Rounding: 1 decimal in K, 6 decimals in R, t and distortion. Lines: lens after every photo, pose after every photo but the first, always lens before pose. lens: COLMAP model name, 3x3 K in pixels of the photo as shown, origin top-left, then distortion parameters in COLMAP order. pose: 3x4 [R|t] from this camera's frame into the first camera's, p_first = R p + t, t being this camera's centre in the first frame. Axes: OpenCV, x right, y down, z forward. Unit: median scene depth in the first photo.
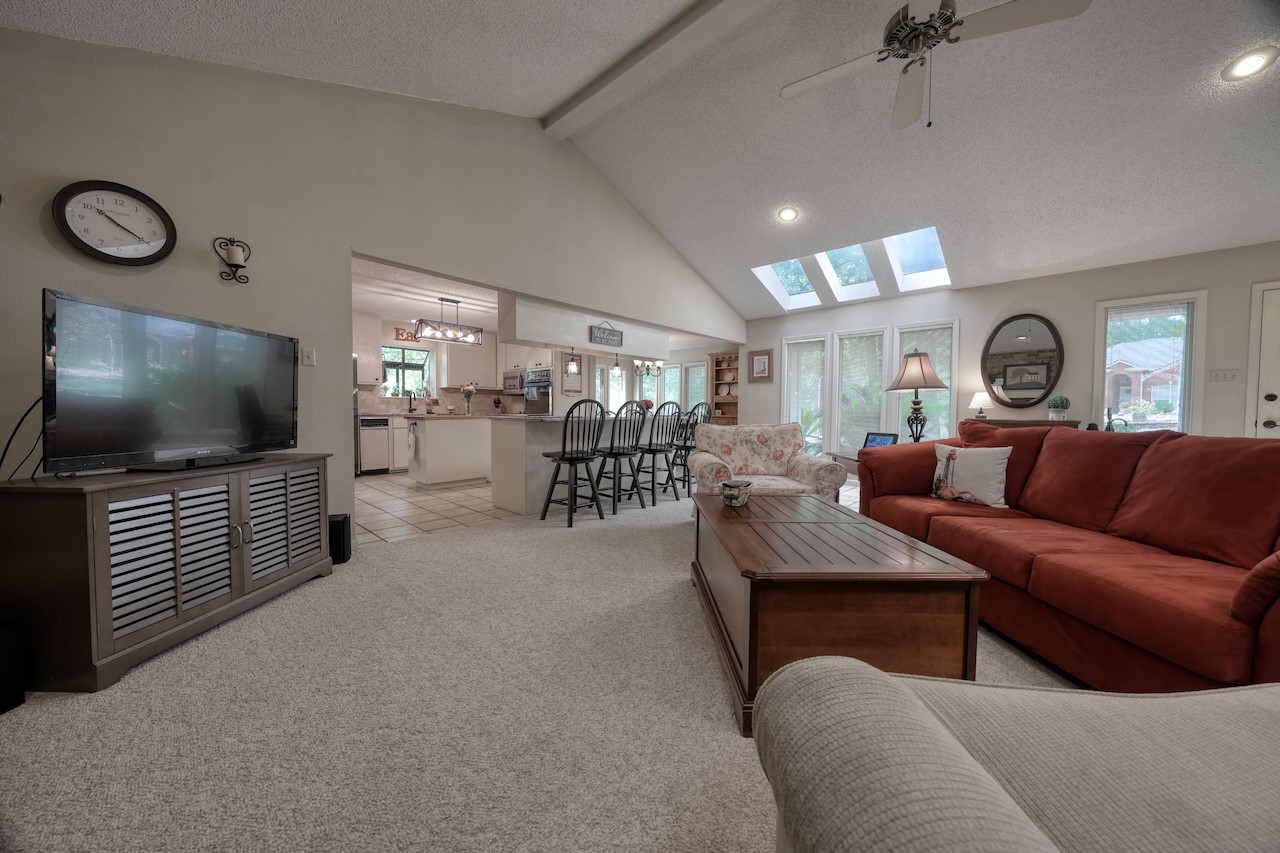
lens RADIAL K [[432.2, 0, 640.9], [0, 432.2, 426.2], [0, 0, 1]] dist [-0.006232, 0.001190]
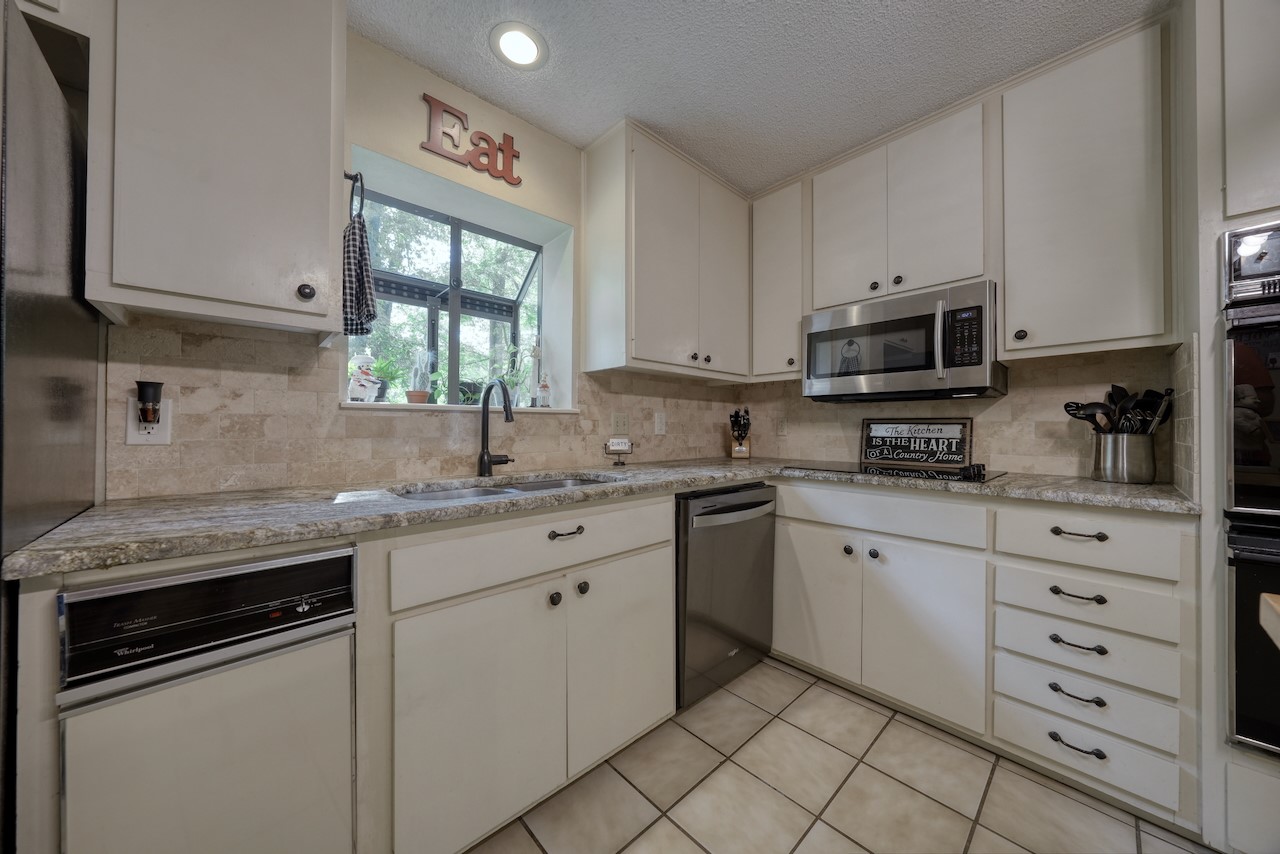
lens RADIAL K [[432.2, 0, 643.7], [0, 432.2, 426.0], [0, 0, 1]] dist [-0.006232, 0.001190]
pose [[0.997455, -0.004795, -0.071137, -0.457892], [0.001939, 0.999191, -0.040165, -0.050063], [0.071272, 0.039925, 0.996658, 0.821737]]
